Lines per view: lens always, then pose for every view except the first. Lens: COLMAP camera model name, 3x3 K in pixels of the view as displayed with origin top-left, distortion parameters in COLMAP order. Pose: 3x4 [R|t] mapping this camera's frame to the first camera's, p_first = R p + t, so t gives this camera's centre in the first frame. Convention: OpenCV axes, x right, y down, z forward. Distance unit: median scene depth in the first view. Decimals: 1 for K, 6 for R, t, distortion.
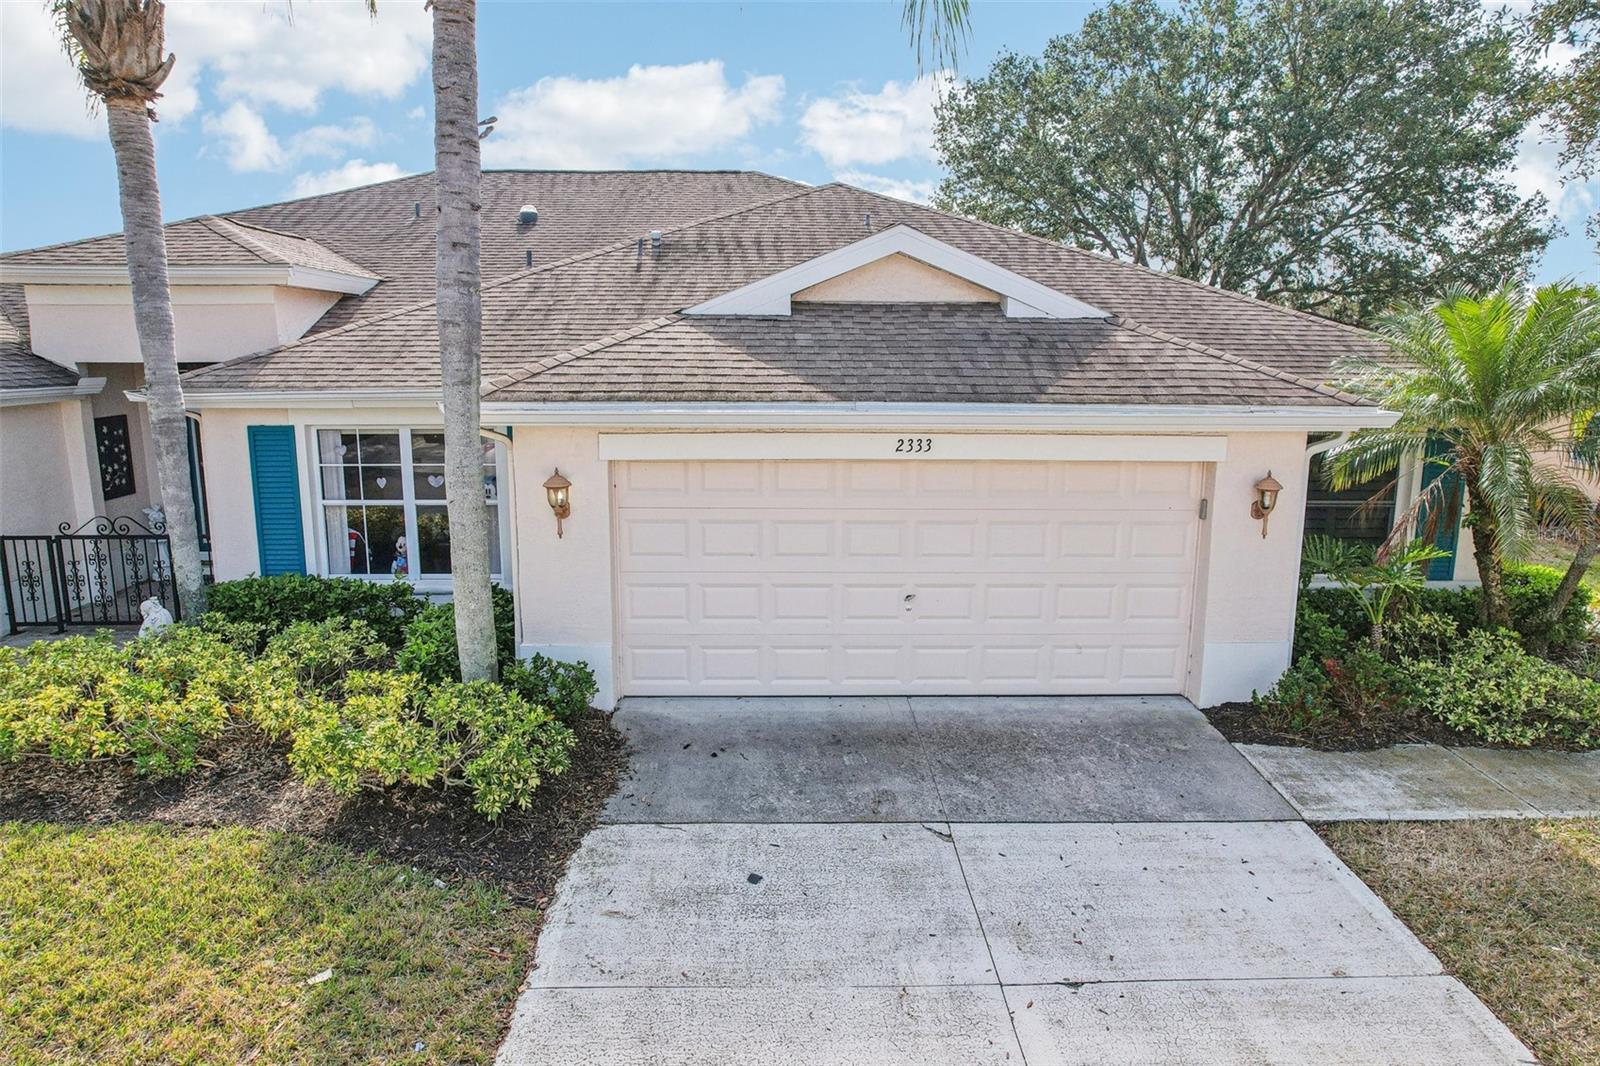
lens RADIAL K [[1024.5, 0, 800.0], [0, 1024.5, 533.0], [0, 0, 1]] dist [-0.067653, 0.061439]
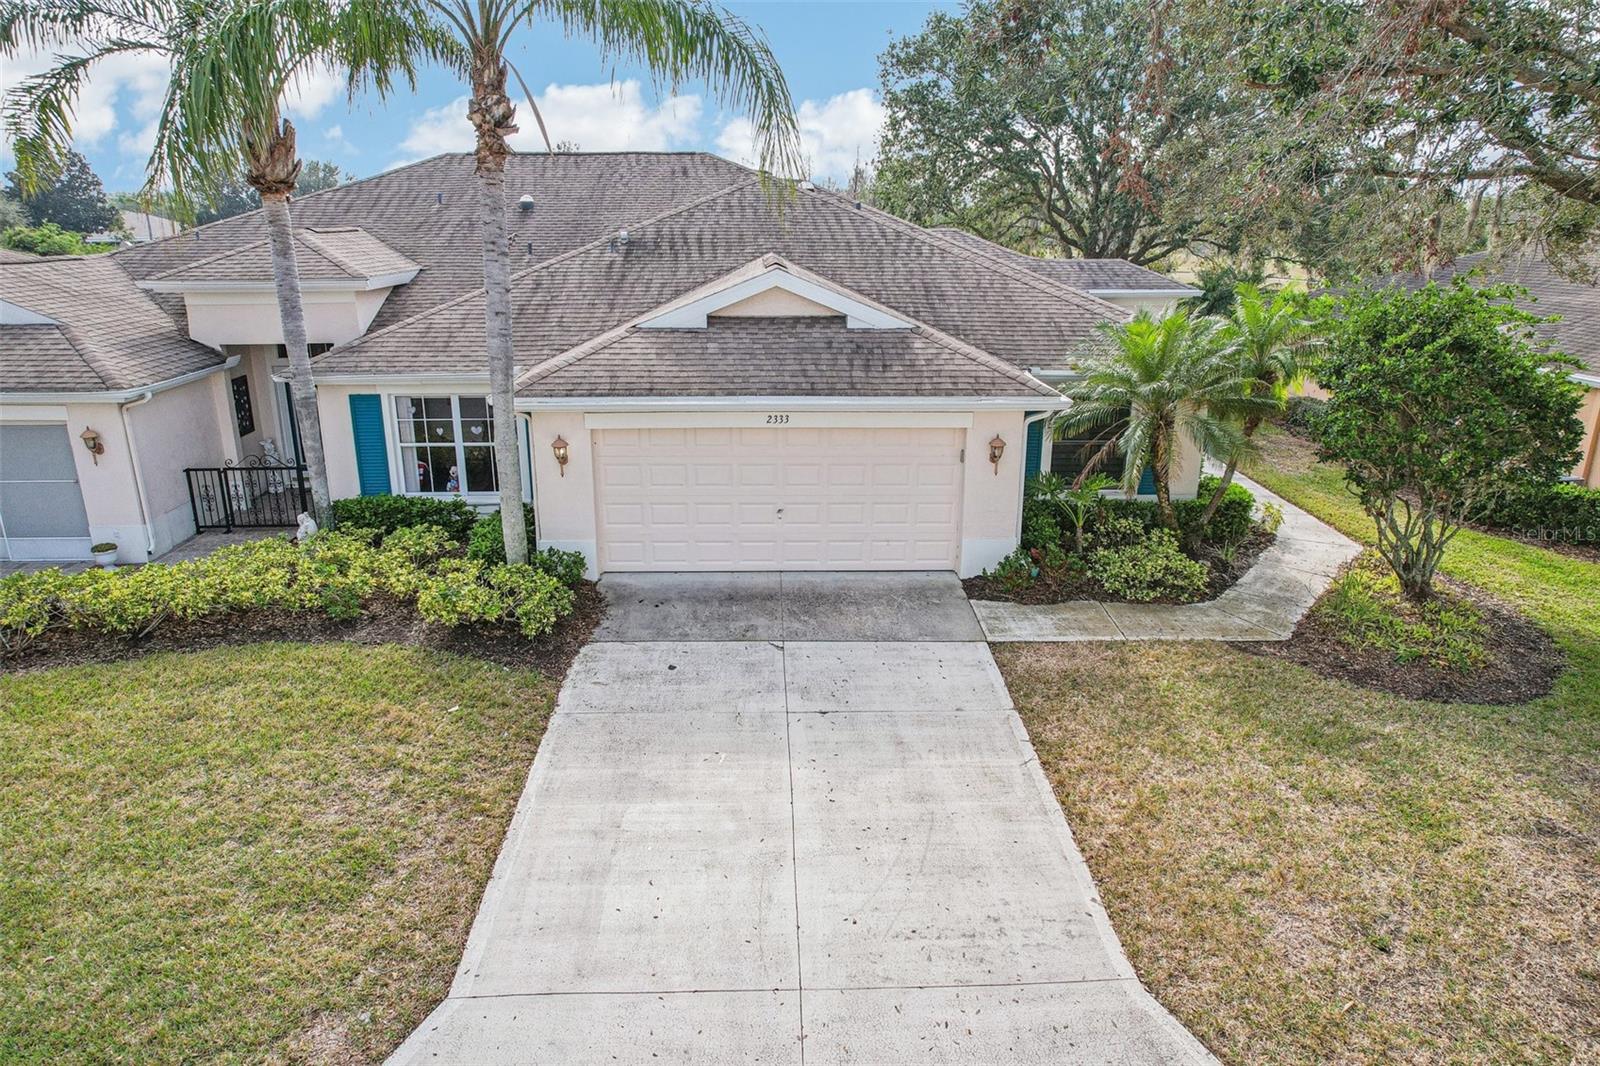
lens RADIAL K [[1024.5, 0, 800.0], [0, 1024.5, 533.0], [0, 0, 1]] dist [-0.067653, 0.061439]
pose [[0.999979, -0.002601, 0.005920, 0.136635], [0.001871, 0.992768, 0.120035, -0.101141], [-0.006189, -0.120022, 0.992752, -0.639872]]
